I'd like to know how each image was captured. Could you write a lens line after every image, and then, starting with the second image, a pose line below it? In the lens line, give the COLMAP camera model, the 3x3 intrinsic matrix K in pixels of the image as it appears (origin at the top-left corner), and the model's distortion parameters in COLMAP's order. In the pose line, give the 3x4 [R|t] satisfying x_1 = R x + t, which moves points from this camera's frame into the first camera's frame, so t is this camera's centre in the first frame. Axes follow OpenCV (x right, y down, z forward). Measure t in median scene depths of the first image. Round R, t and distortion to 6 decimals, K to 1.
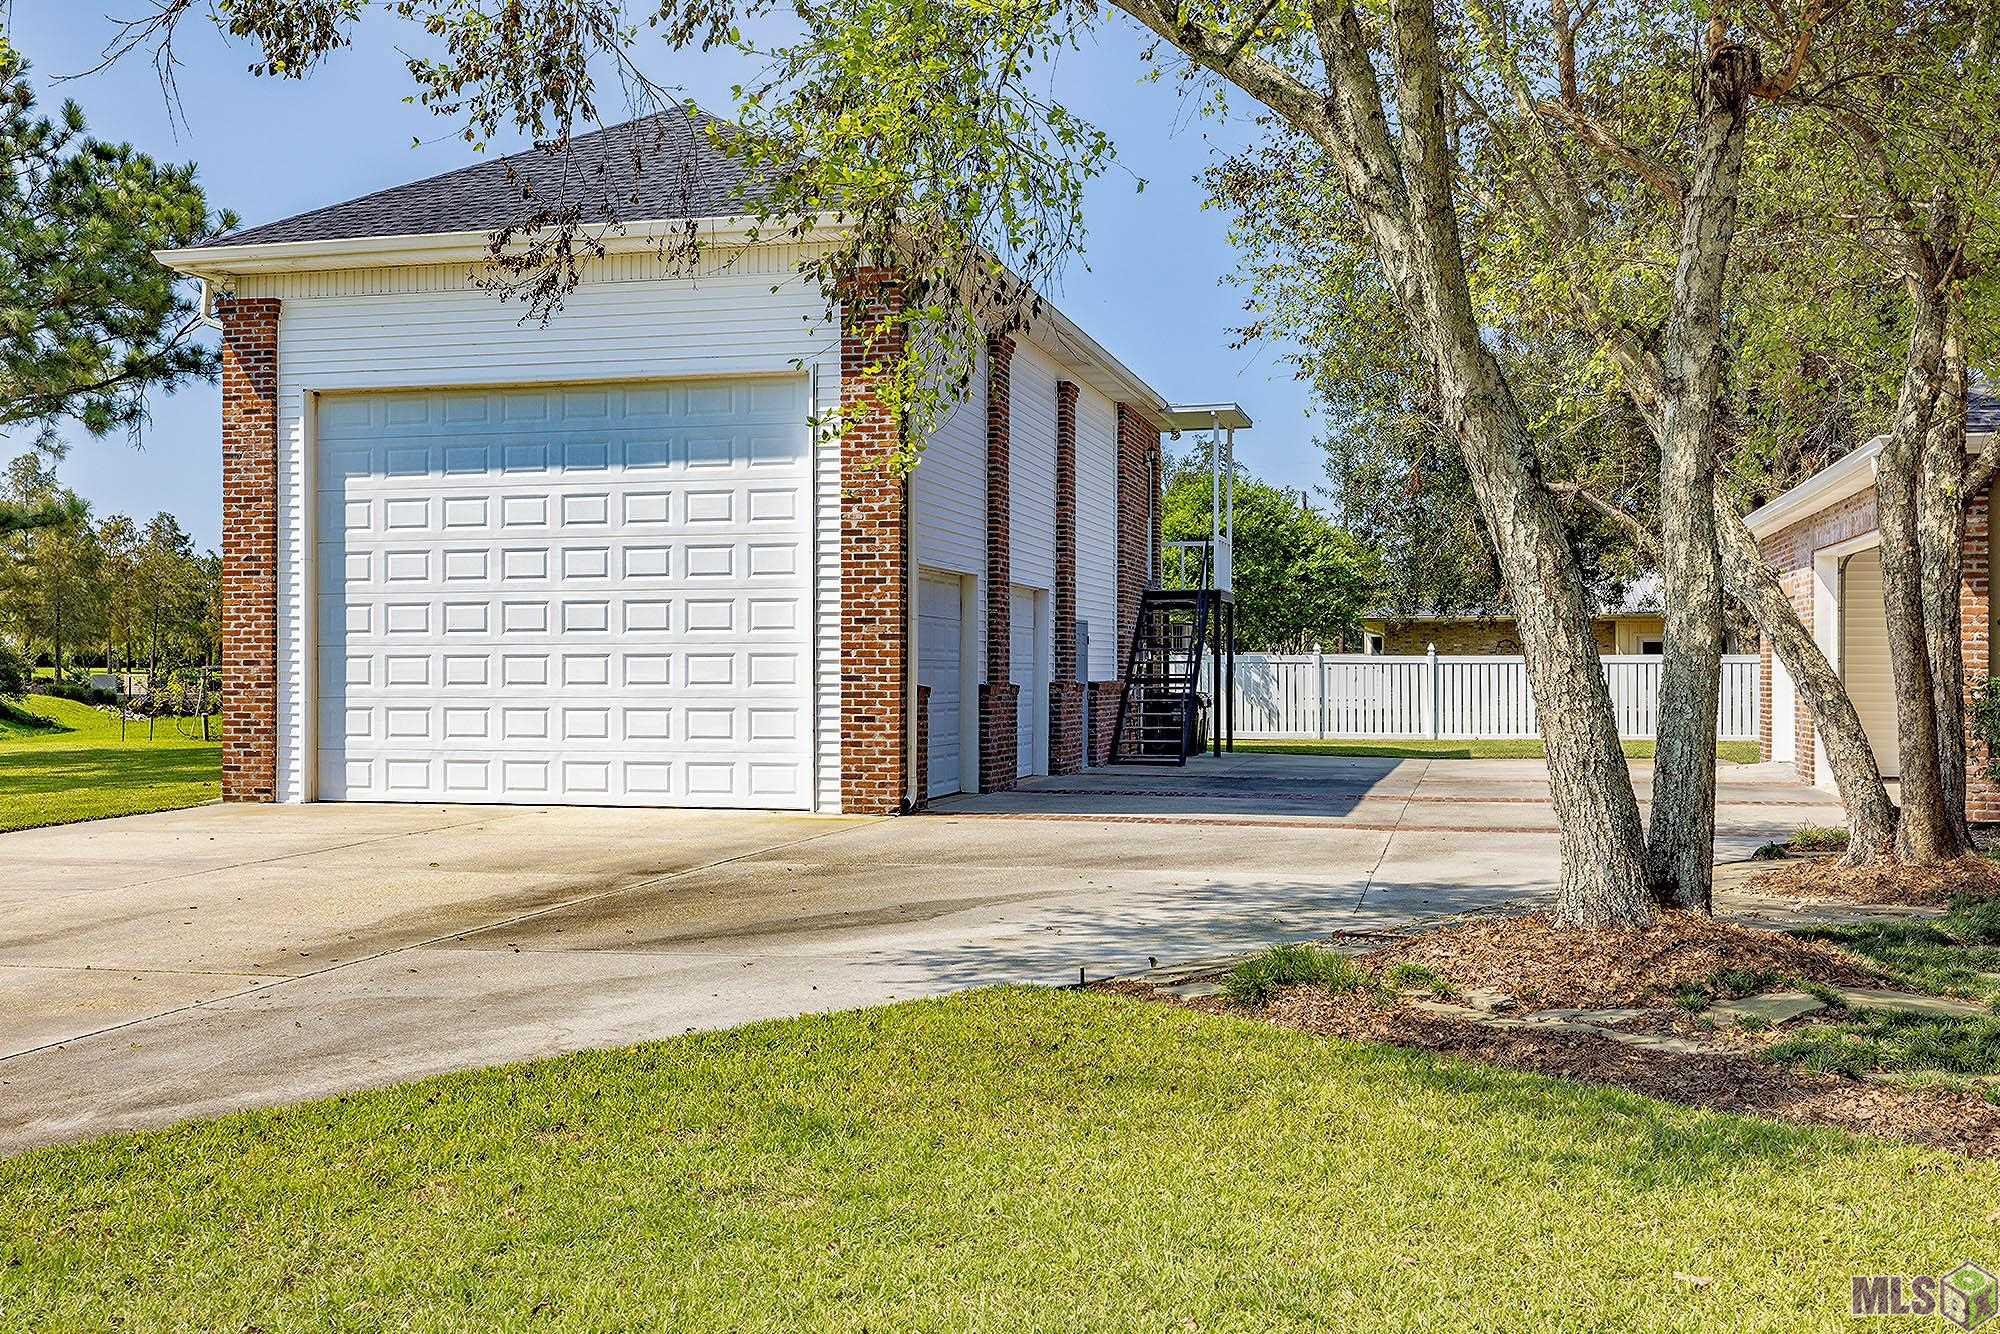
lens RADIAL K [[2000.7, 0, 1000.0], [0, 2000.7, 667.0], [0, 0, 1]] dist [0.001598, -0.000876]
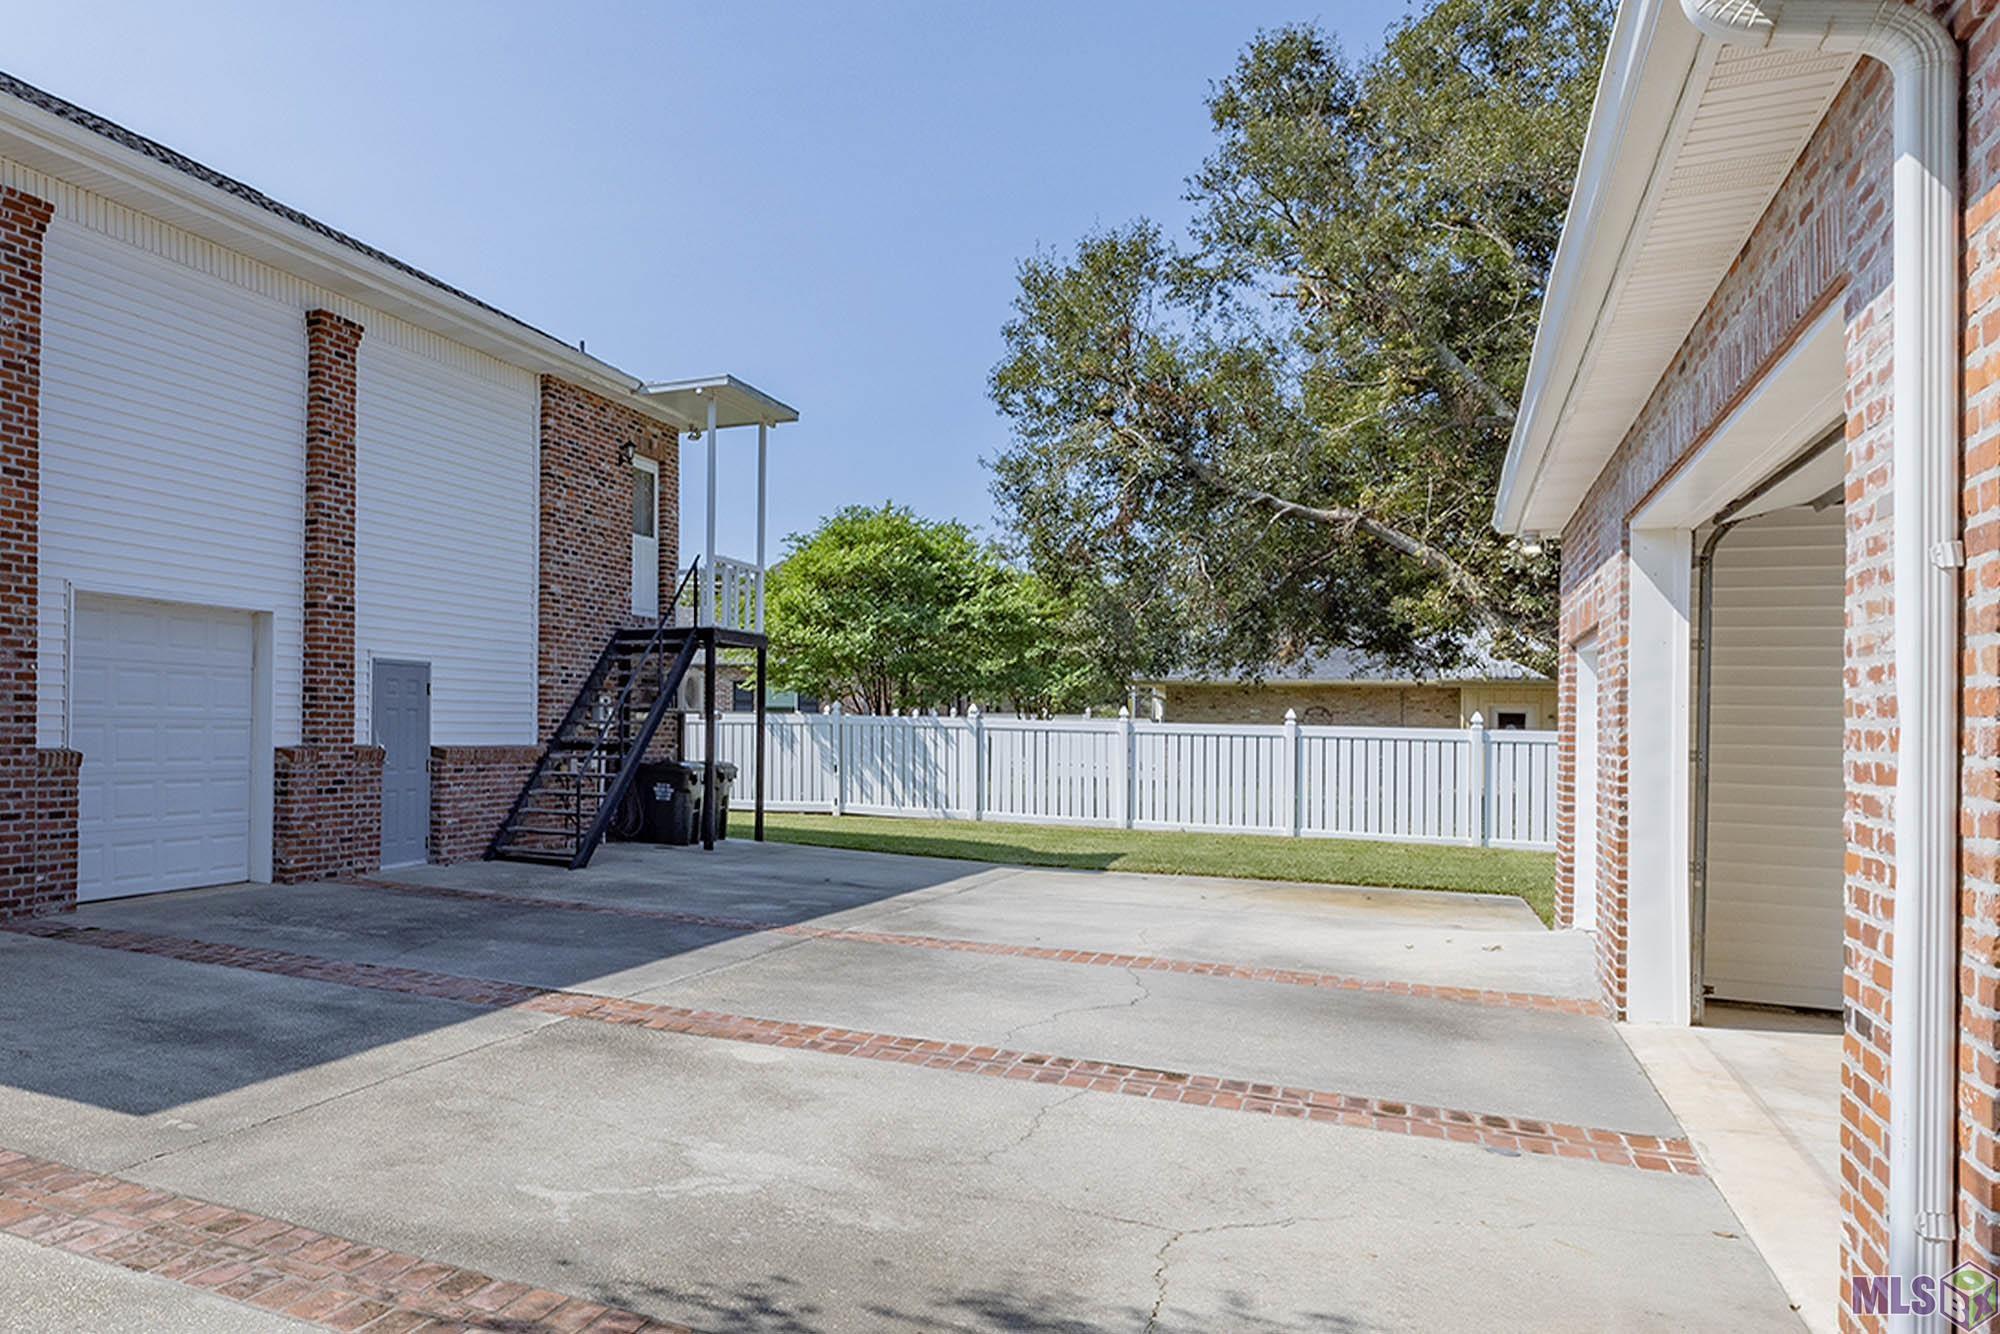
lens RADIAL K [[902.6, 0, 1001.6], [0, 902.6, 696.5], [0, 0, 1]] dist [0.009907, -0.000070]
pose [[0.935447, 0.015095, -0.353145, 0.313765], [-0.023506, 0.999533, -0.019543, -0.008127], [0.352685, 0.026582, 0.935365, 0.682306]]
